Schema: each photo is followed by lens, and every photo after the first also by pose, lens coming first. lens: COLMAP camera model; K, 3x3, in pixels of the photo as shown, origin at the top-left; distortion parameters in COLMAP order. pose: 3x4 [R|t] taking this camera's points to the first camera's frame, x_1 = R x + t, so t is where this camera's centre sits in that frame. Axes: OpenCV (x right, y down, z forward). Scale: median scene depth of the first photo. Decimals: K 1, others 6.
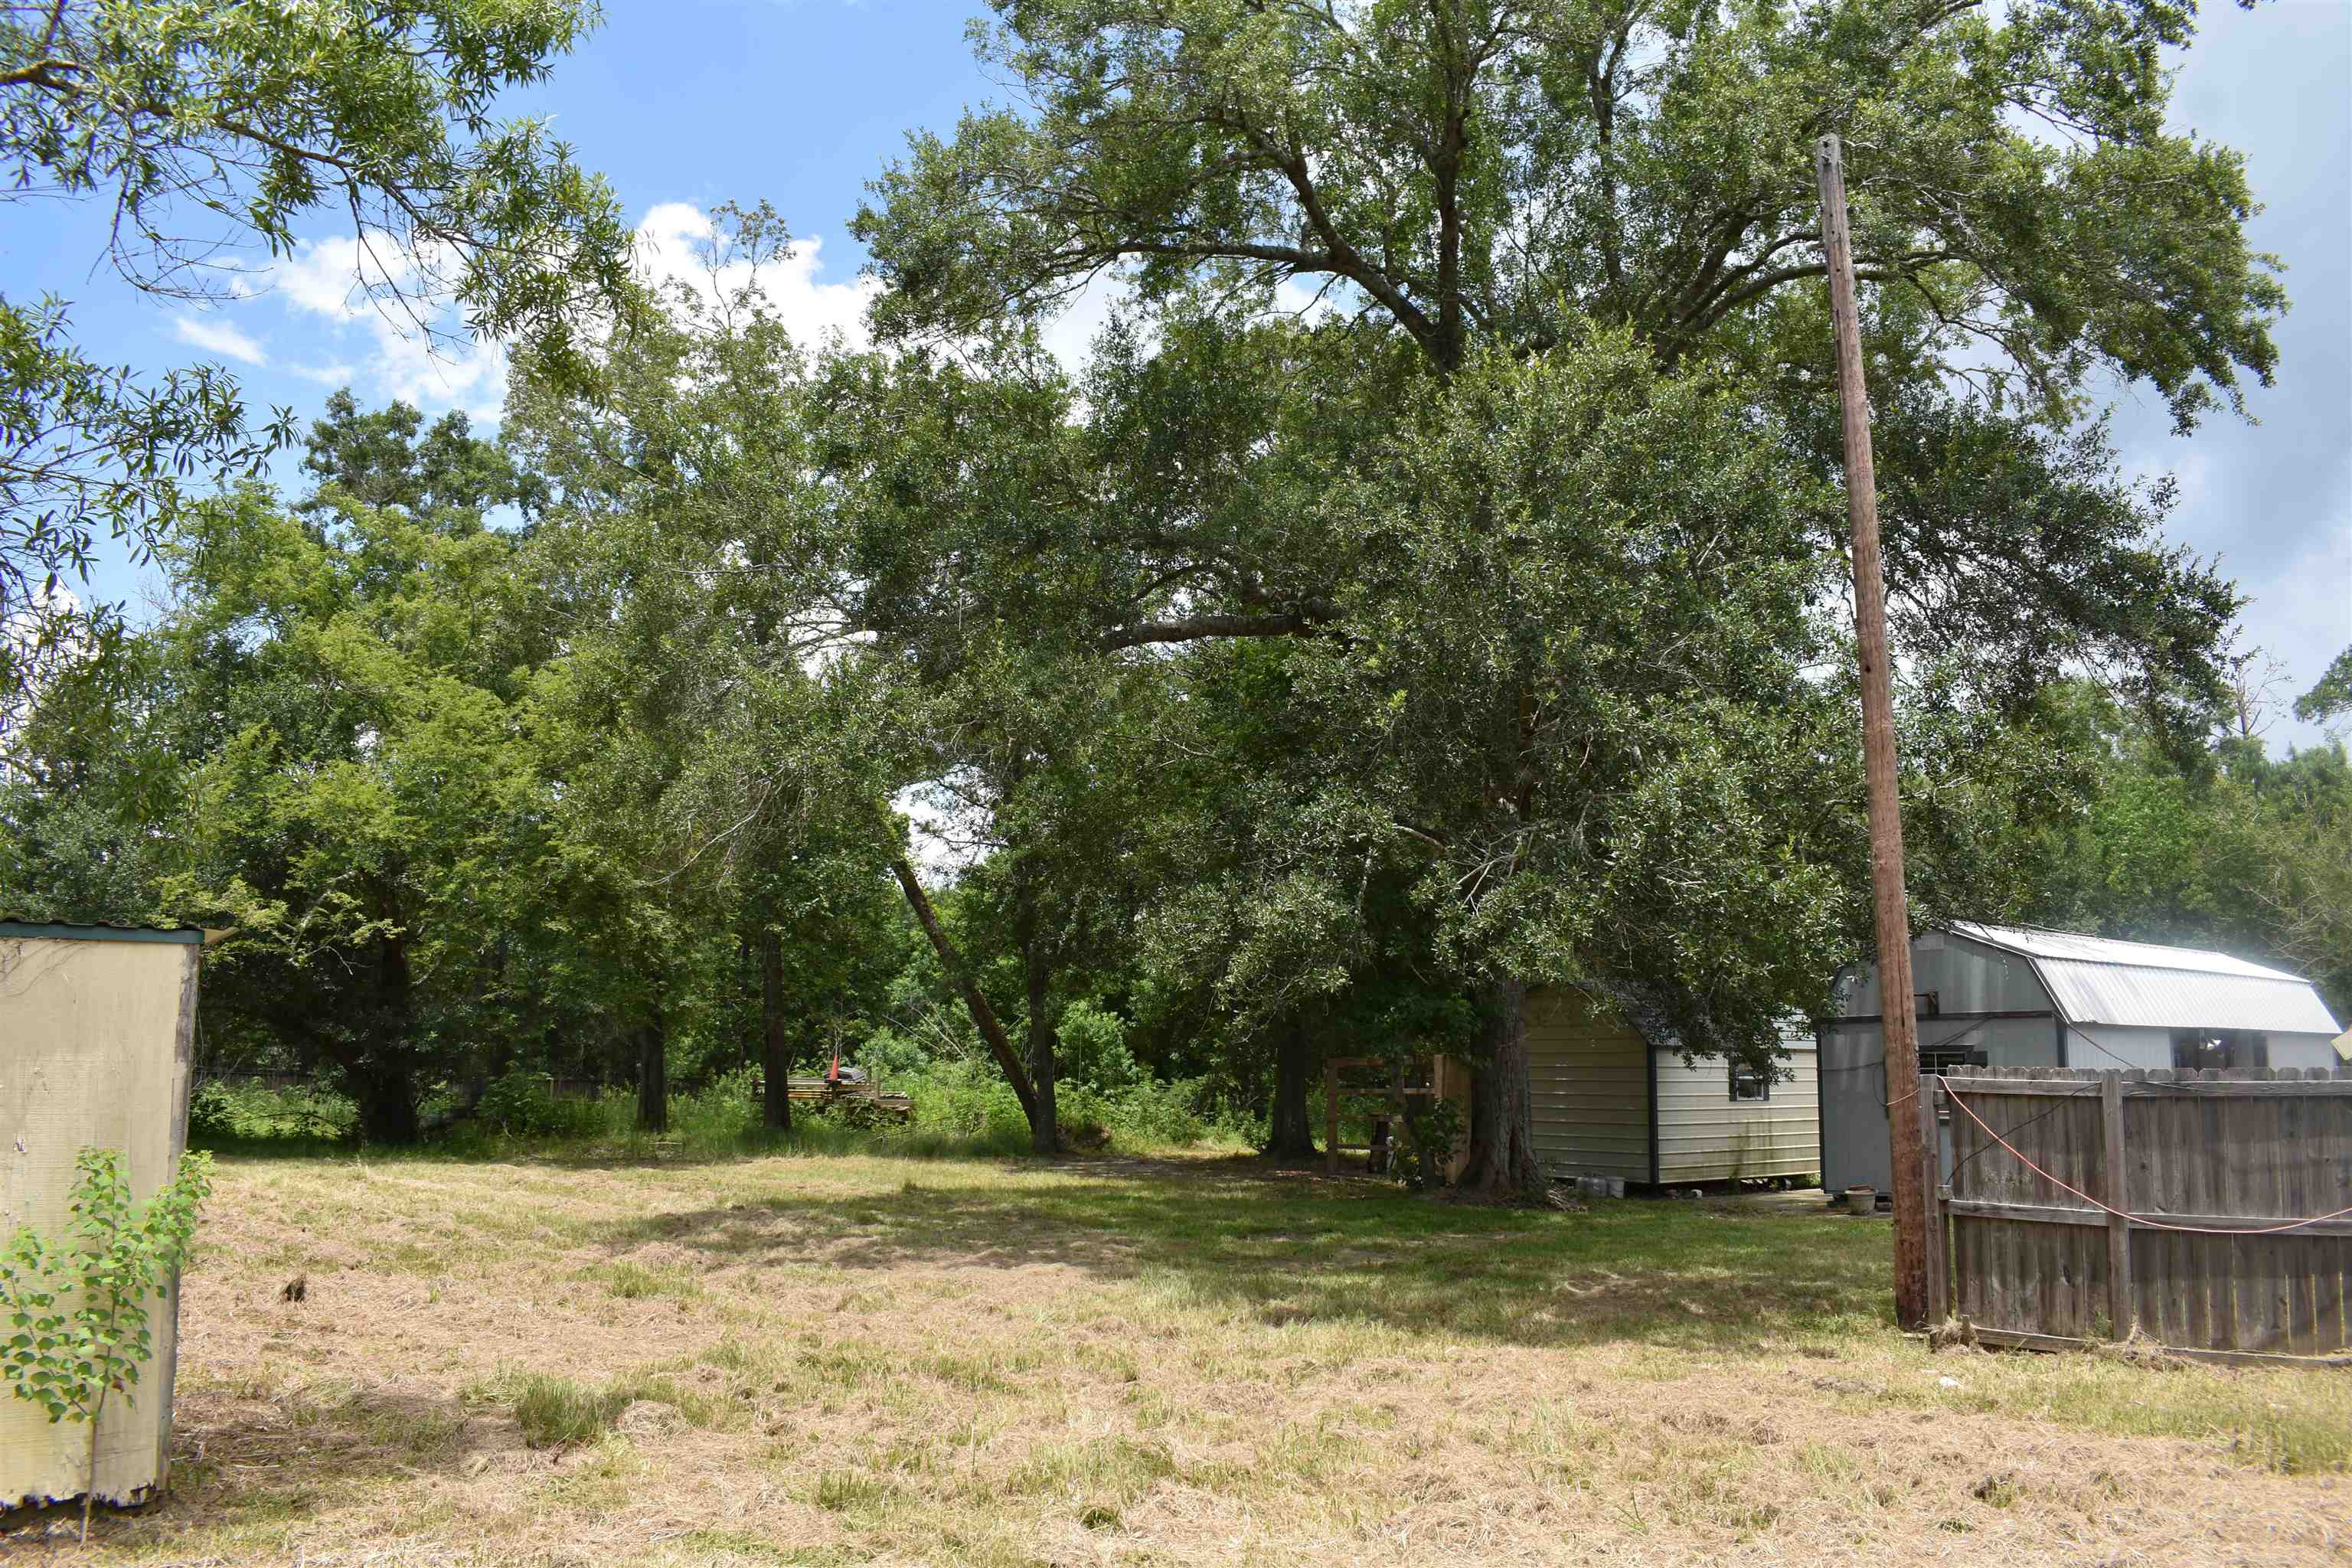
lens RADIAL K [[1862.1, 0, 1169.0], [0, 1862.1, 778.9], [0, 0, 1]] dist [-0.070725, 0.007614]
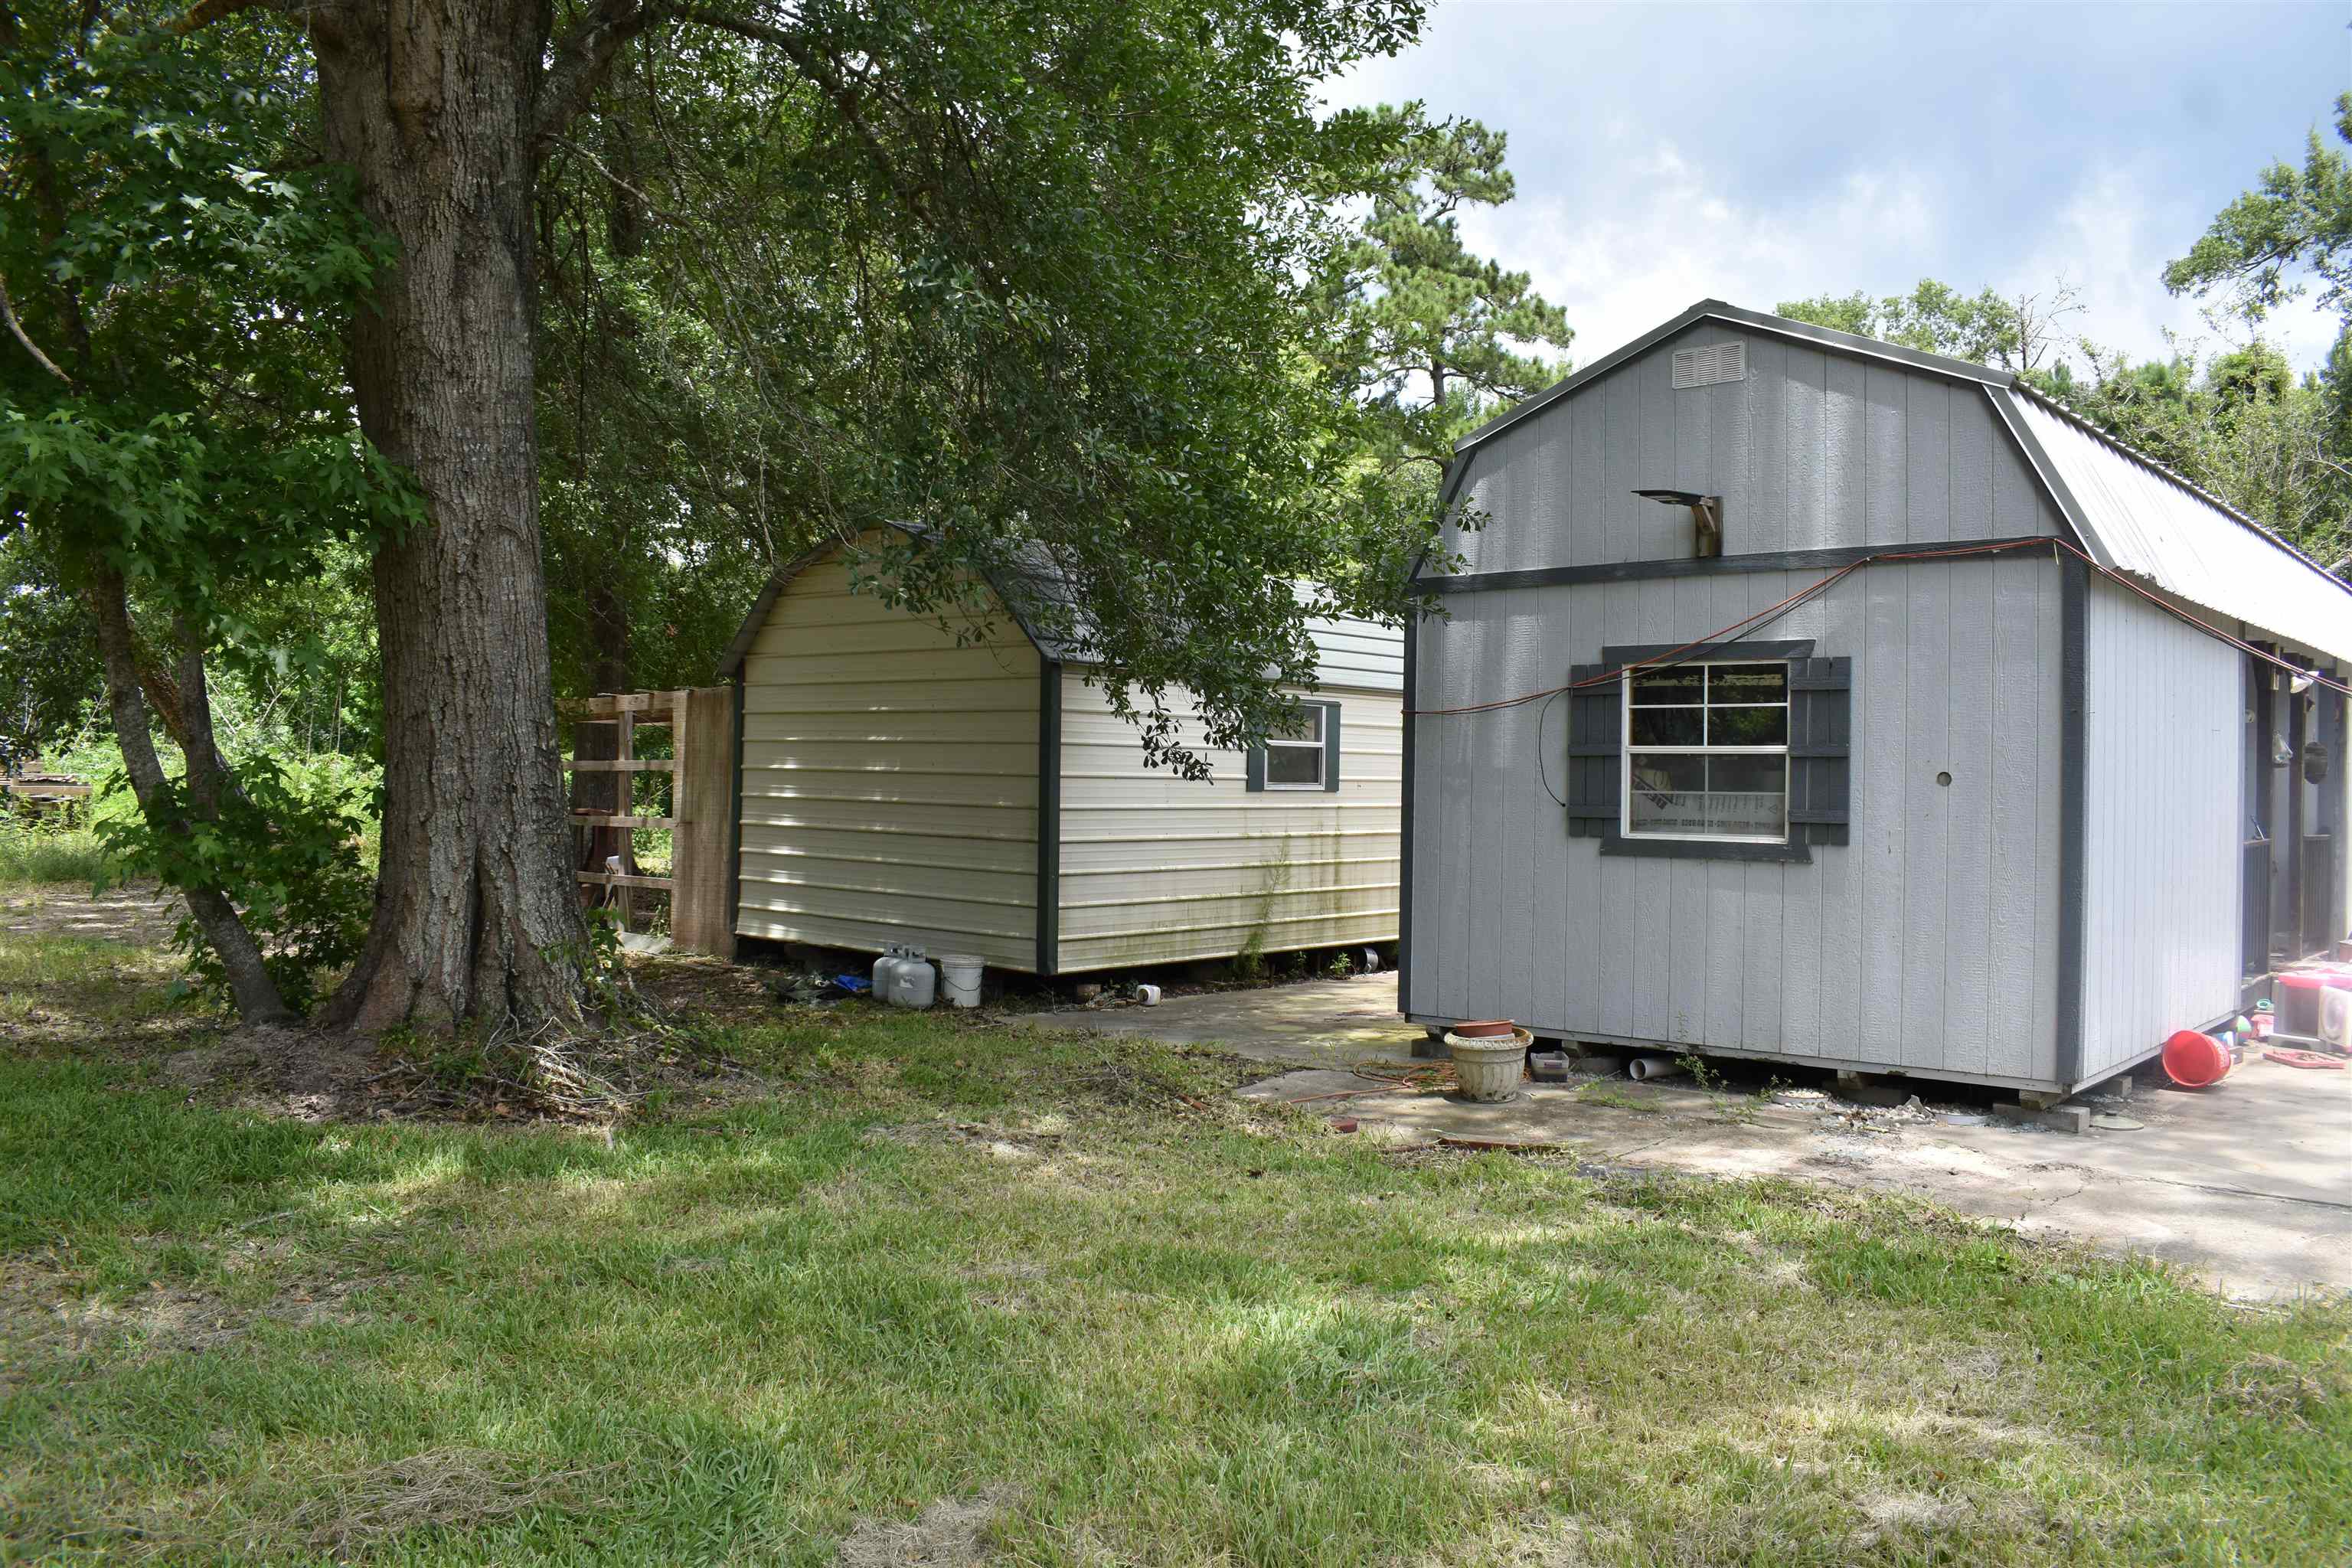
lens RADIAL K [[1831.8, 0, 1184.5], [0, 1831.8, 772.4], [0, 0, 1]] dist [-0.096057, 0.015244]
pose [[0.989993, 0.009445, 0.140797, 0.217120], [-0.031922, 0.986882, 0.158258, 0.095125], [-0.137456, -0.161169, 0.977308, 0.537830]]
